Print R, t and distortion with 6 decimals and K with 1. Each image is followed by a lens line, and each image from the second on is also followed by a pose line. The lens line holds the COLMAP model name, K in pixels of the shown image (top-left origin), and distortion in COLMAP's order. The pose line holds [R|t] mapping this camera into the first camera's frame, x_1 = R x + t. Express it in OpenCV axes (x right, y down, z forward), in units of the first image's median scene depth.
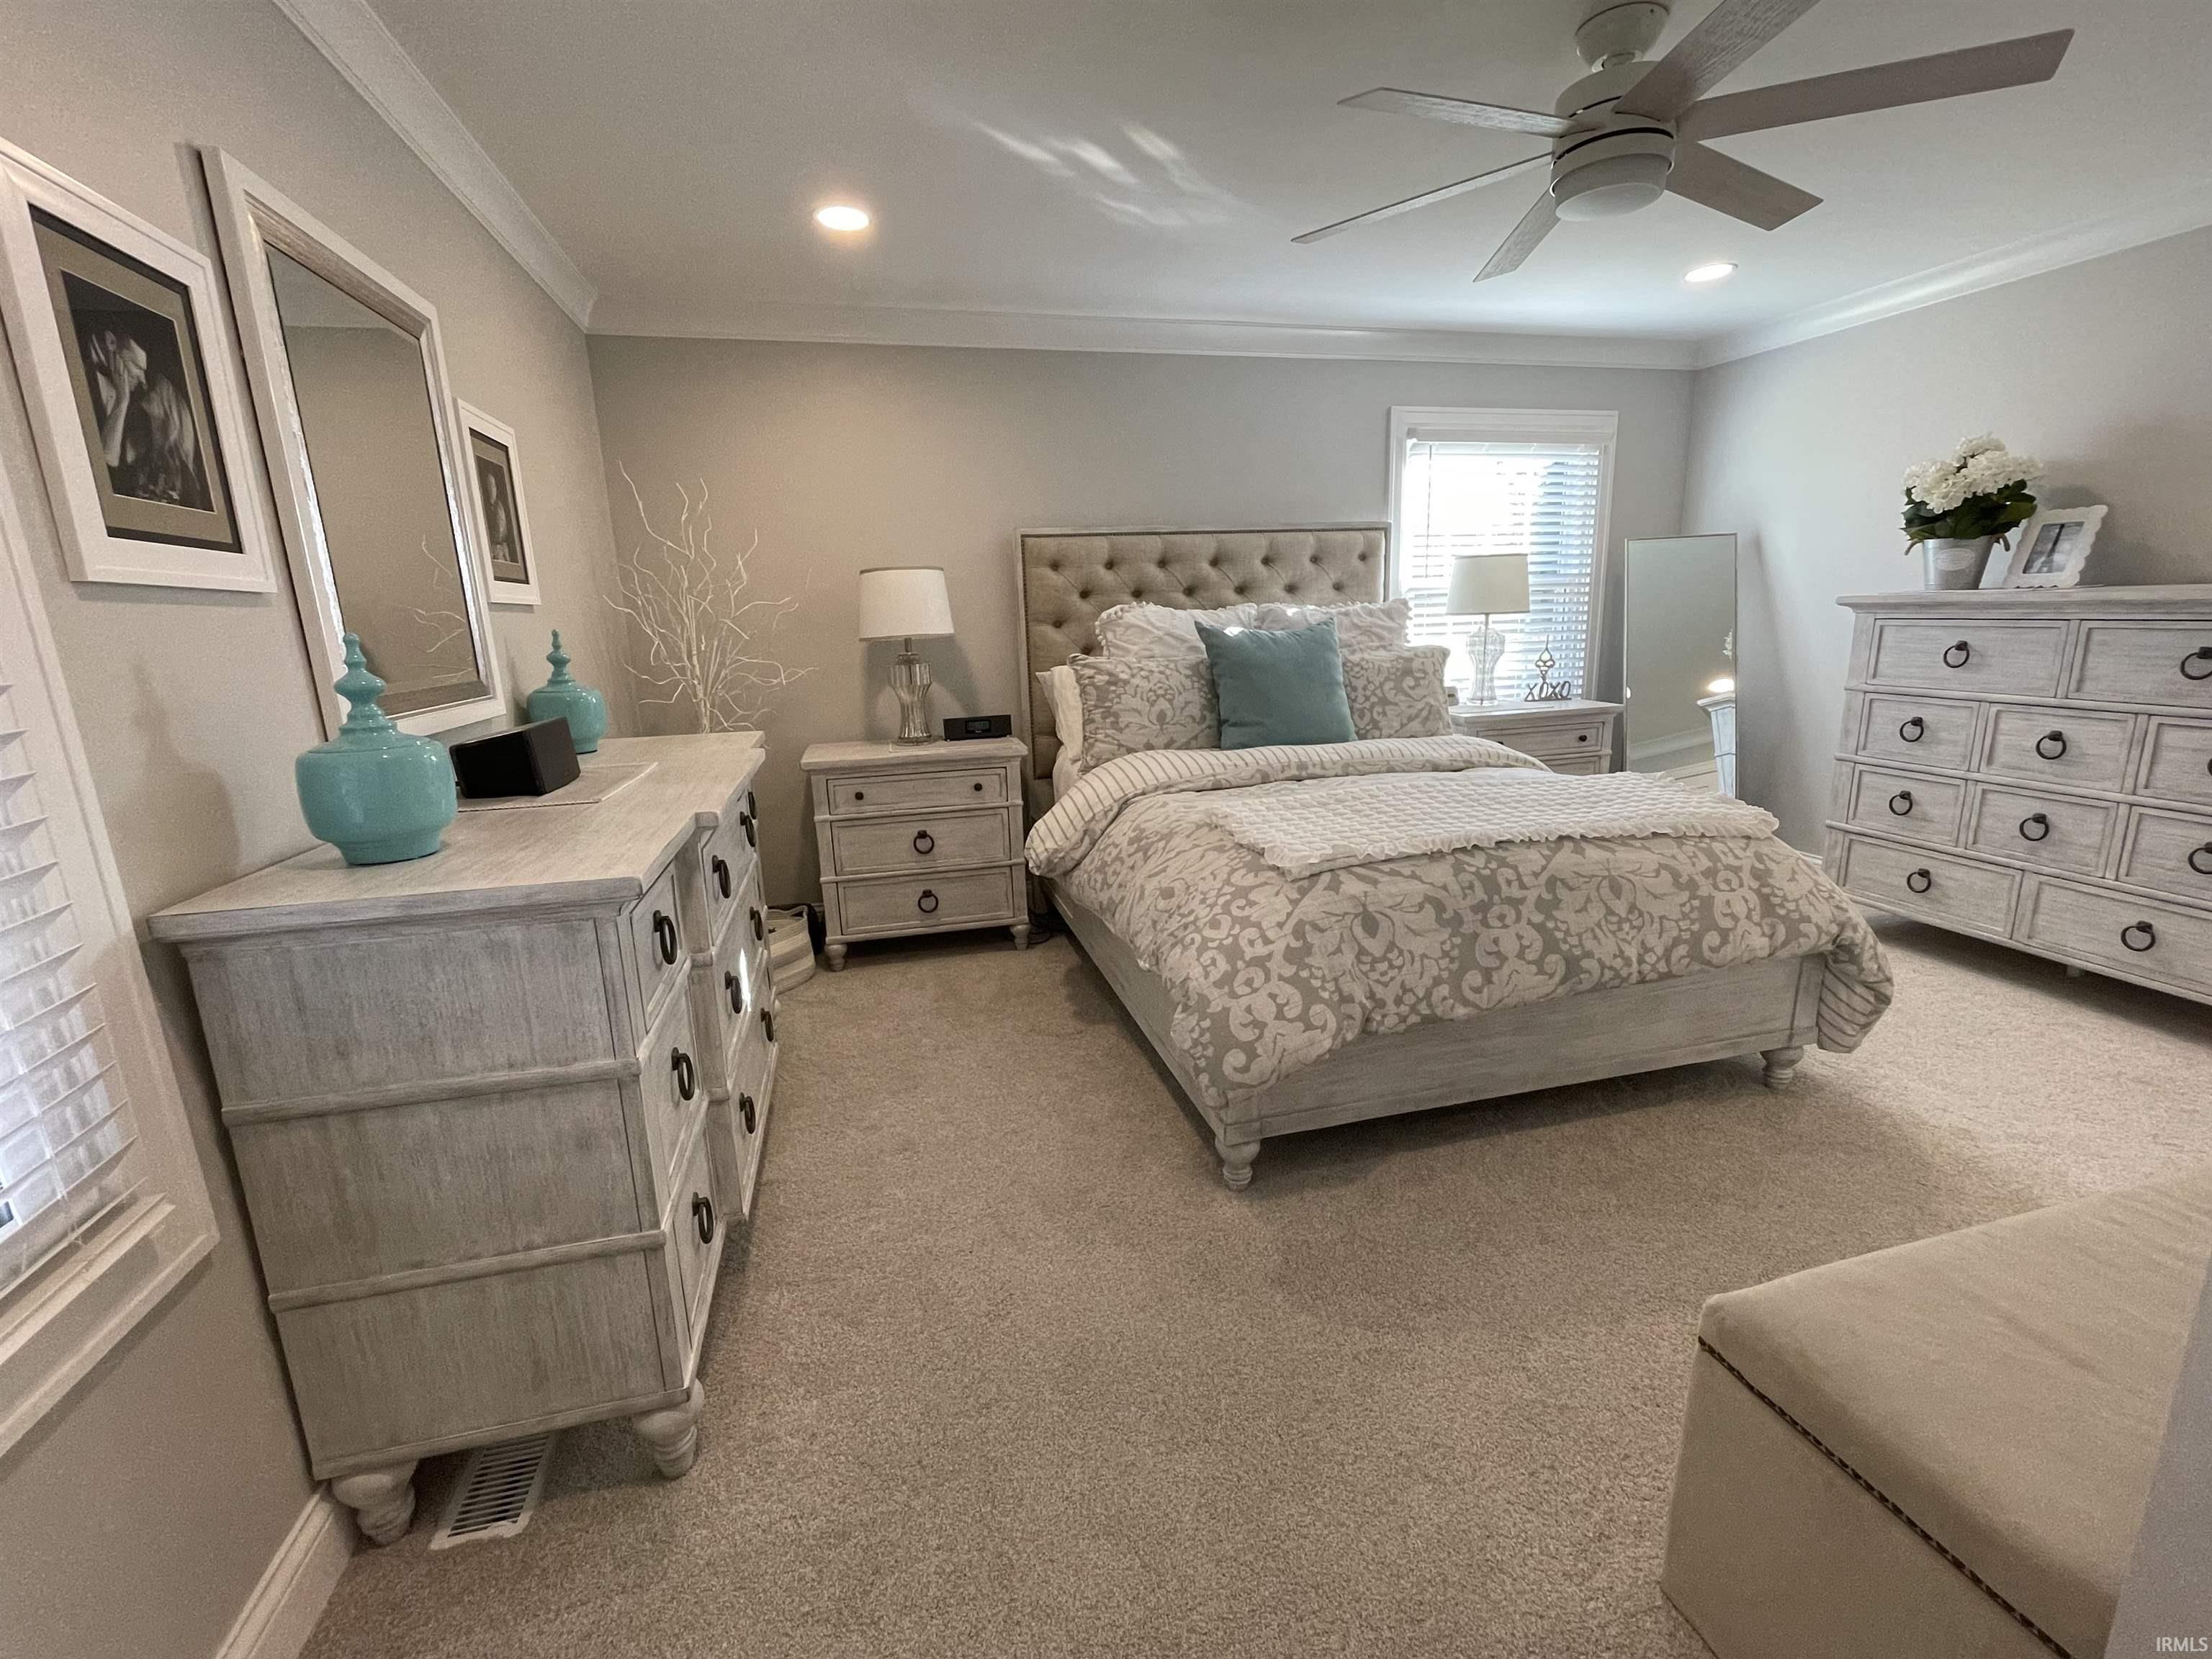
lens RADIAL K [[929.0, 0, 1095.5], [0, 929.0, 820.2], [0, 0, 1]] dist [-0.008274, -0.000261]
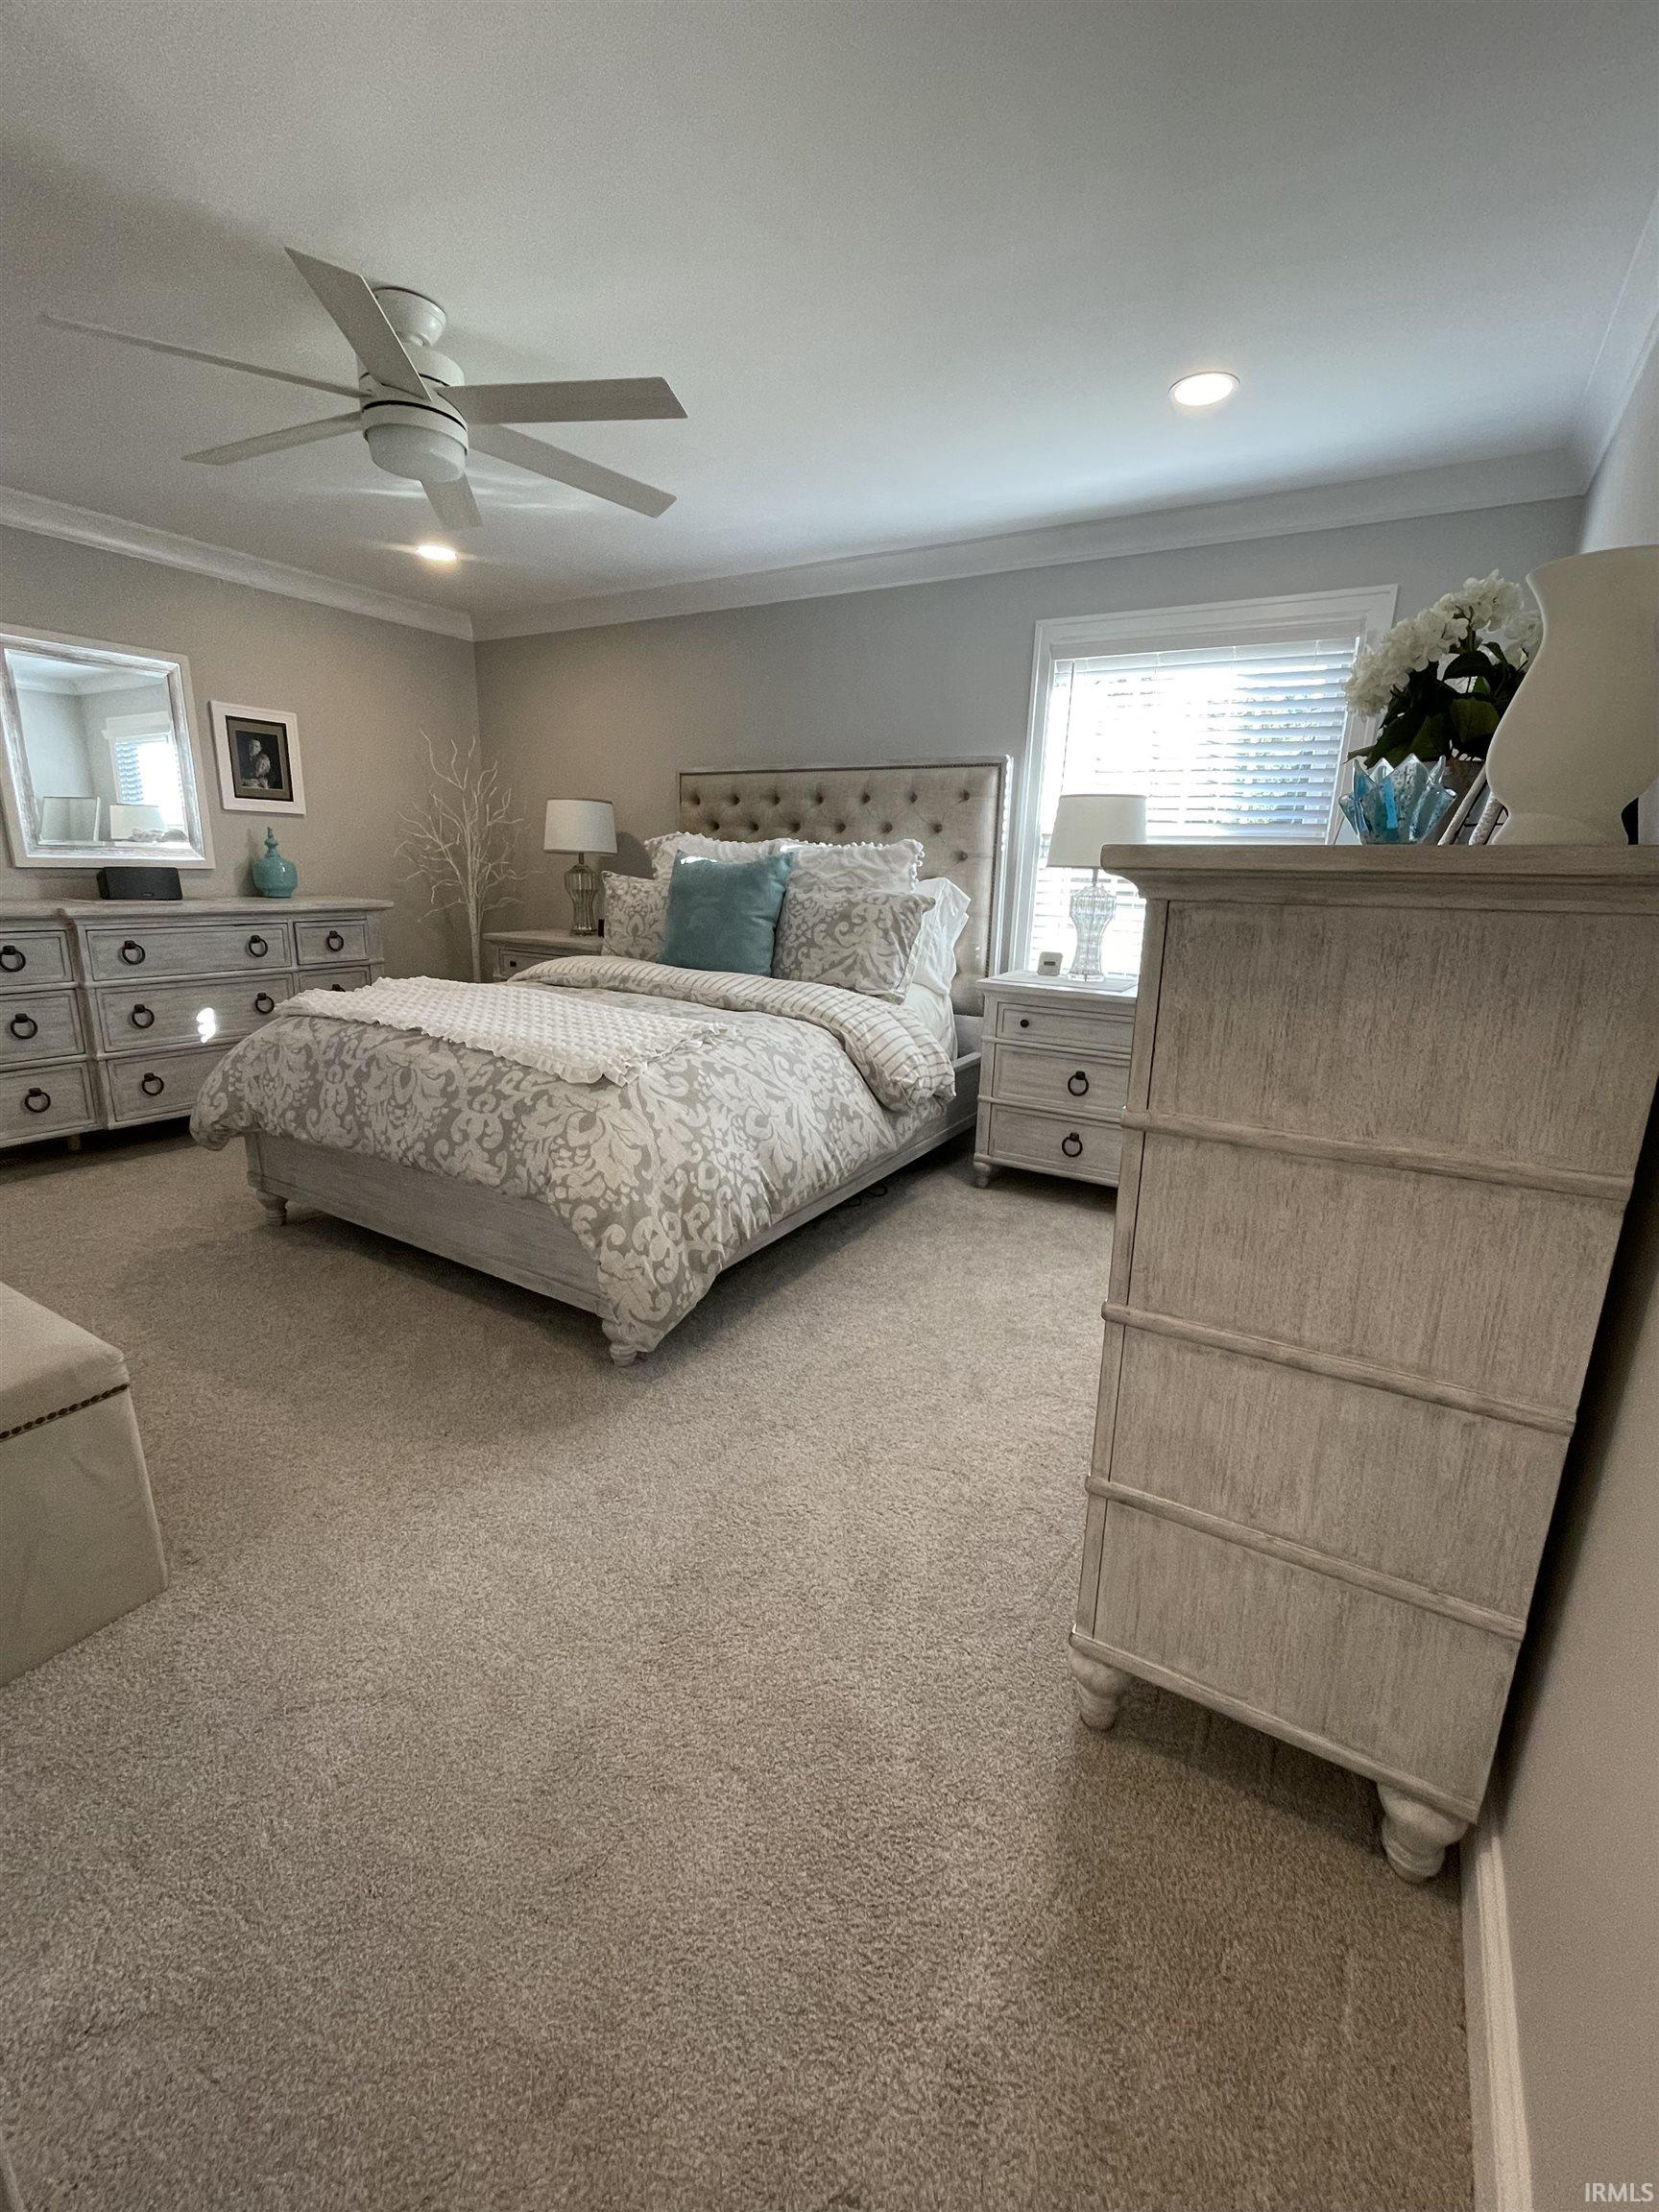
lens RADIAL K [[929.0, 0, 839.2], [0, 929.0, 1105.7], [0, 0, 1]] dist [-0.008274, -0.000261]
pose [[0.704456, 0.237234, -0.668926, 1.025118], [-0.207690, 0.970132, 0.125335, -0.090315], [0.678680, 0.050637, 0.732686, 0.308367]]
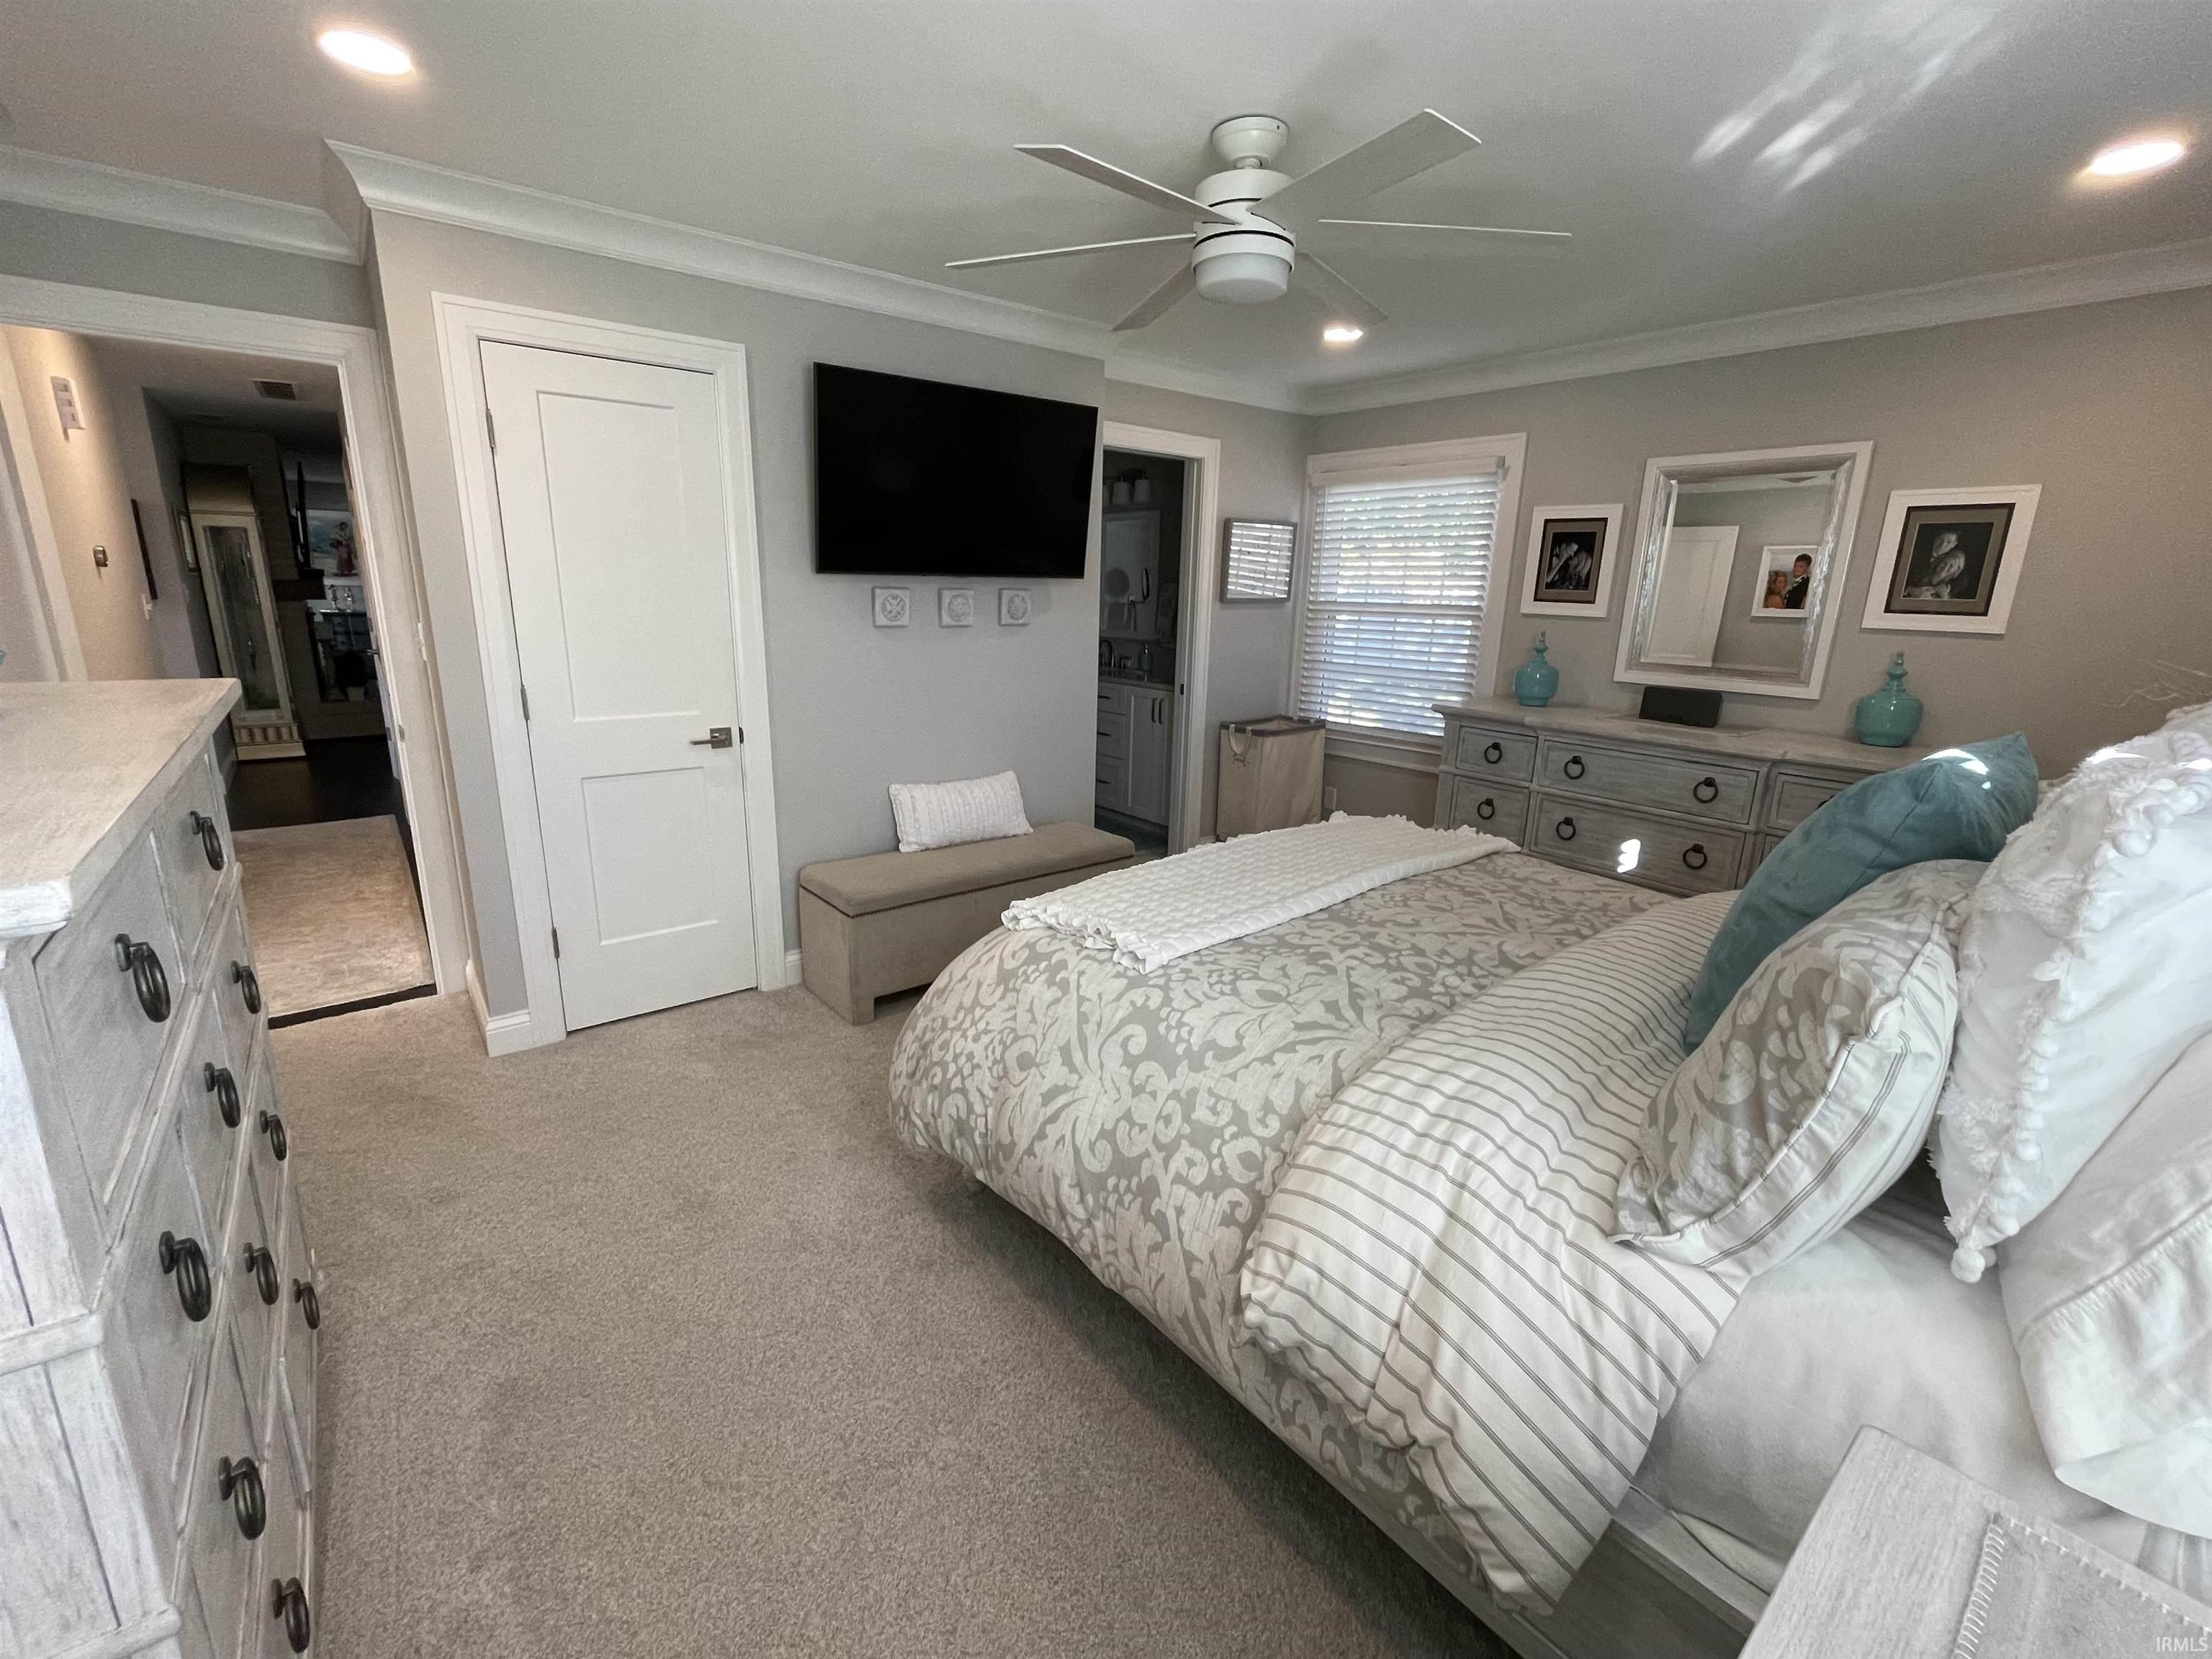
lens RADIAL K [[929.0, 0, 1105.8], [0, 929.0, 828.2], [0, 0, 1]] dist [-0.008274, -0.000261]
pose [[-0.909777, 0.120171, -0.397321, 0.669155], [-0.077878, 0.890767, 0.447739, -0.323929], [0.407726, 0.438285, -0.801040, 1.145987]]
